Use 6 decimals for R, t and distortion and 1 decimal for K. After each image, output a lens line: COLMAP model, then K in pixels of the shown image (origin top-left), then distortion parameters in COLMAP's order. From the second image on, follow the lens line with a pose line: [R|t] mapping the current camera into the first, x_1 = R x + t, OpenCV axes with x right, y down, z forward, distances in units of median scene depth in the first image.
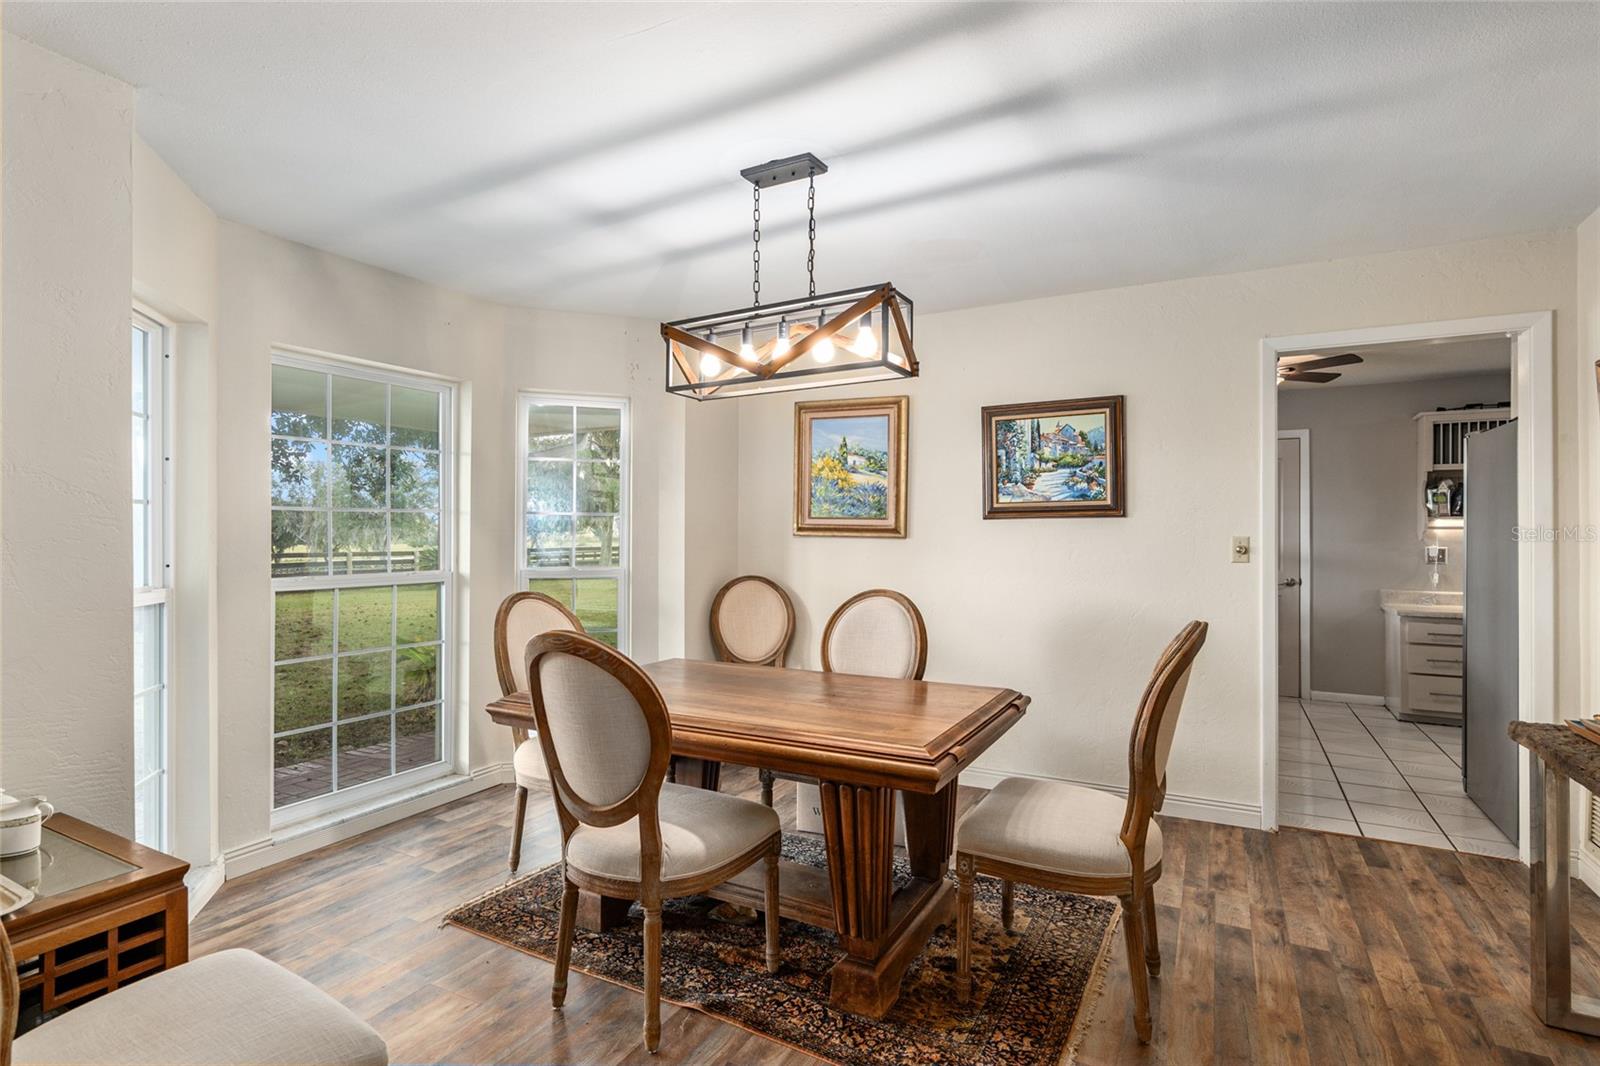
lens RADIAL K [[782.2, 0, 797.9], [0, 782.2, 533.6], [0, 0, 1]] dist [-0.011374, 0.000620]
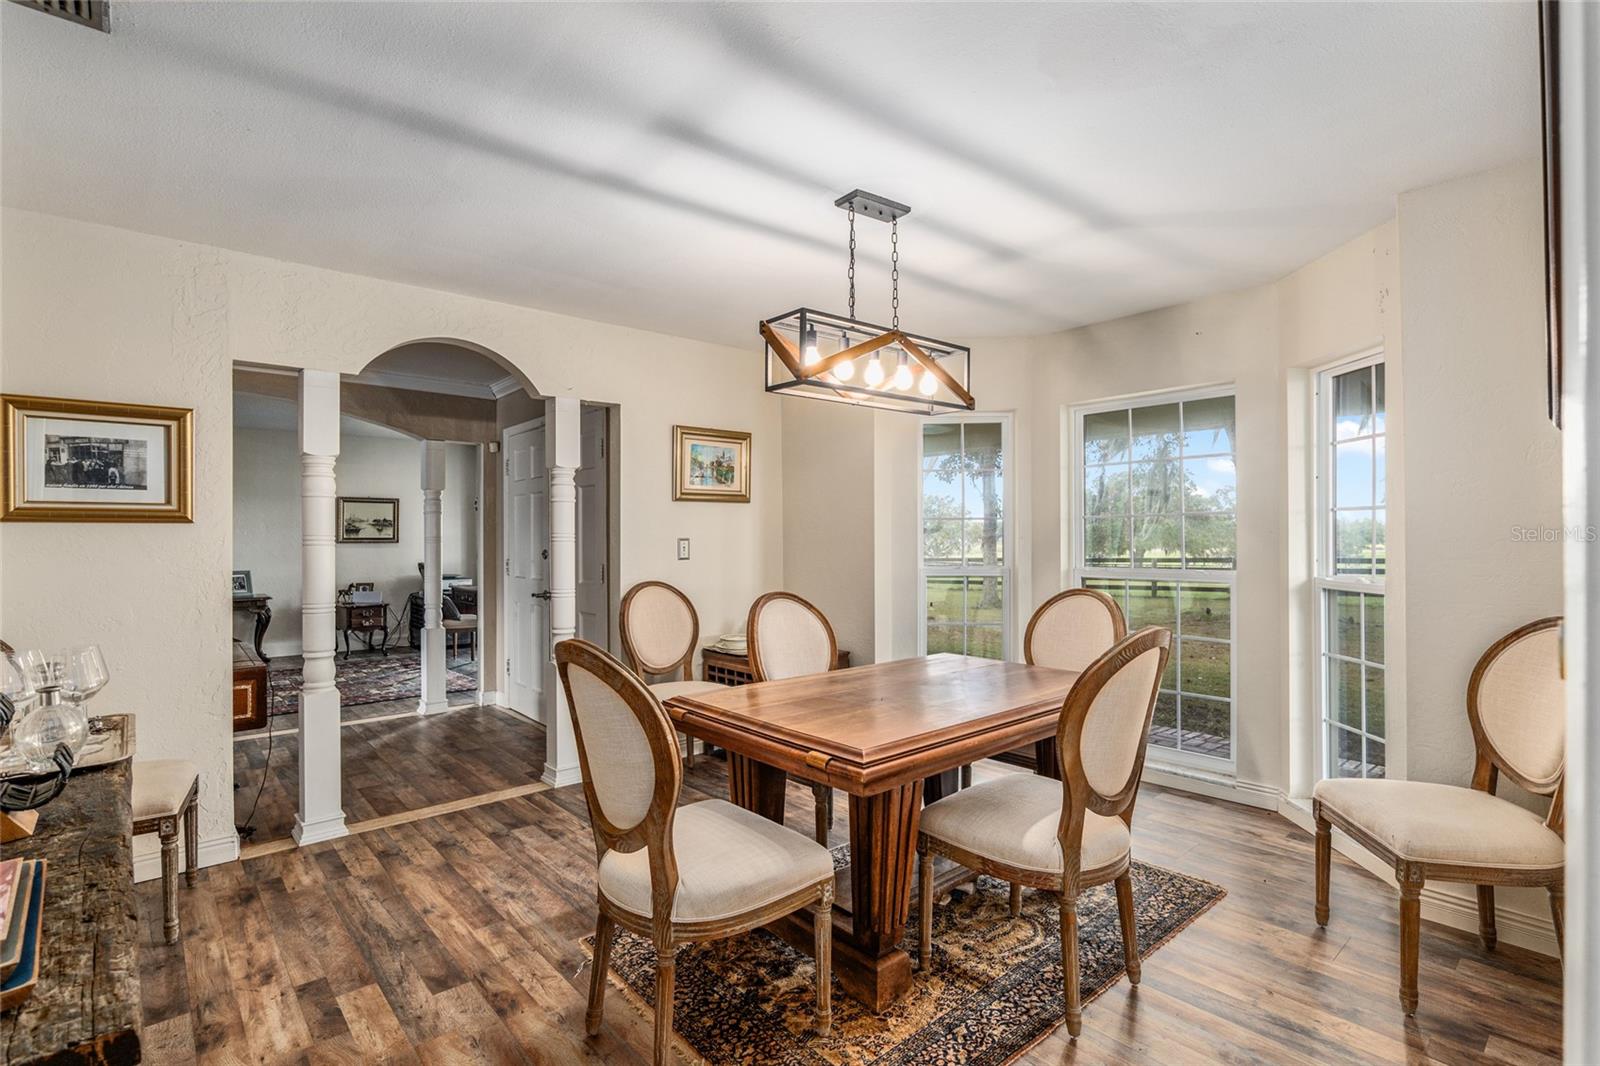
lens RADIAL K [[754.7, 0, 798.0], [0, 754.7, 527.7], [0, 0, 1]] dist [-0.017592, 0.002988]
pose [[-0.342909, -0.001768, -0.939367, 0.816552], [0.000773, 0.999997, -0.002164, -0.009234], [0.939368, -0.001468, -0.342906, 1.019671]]
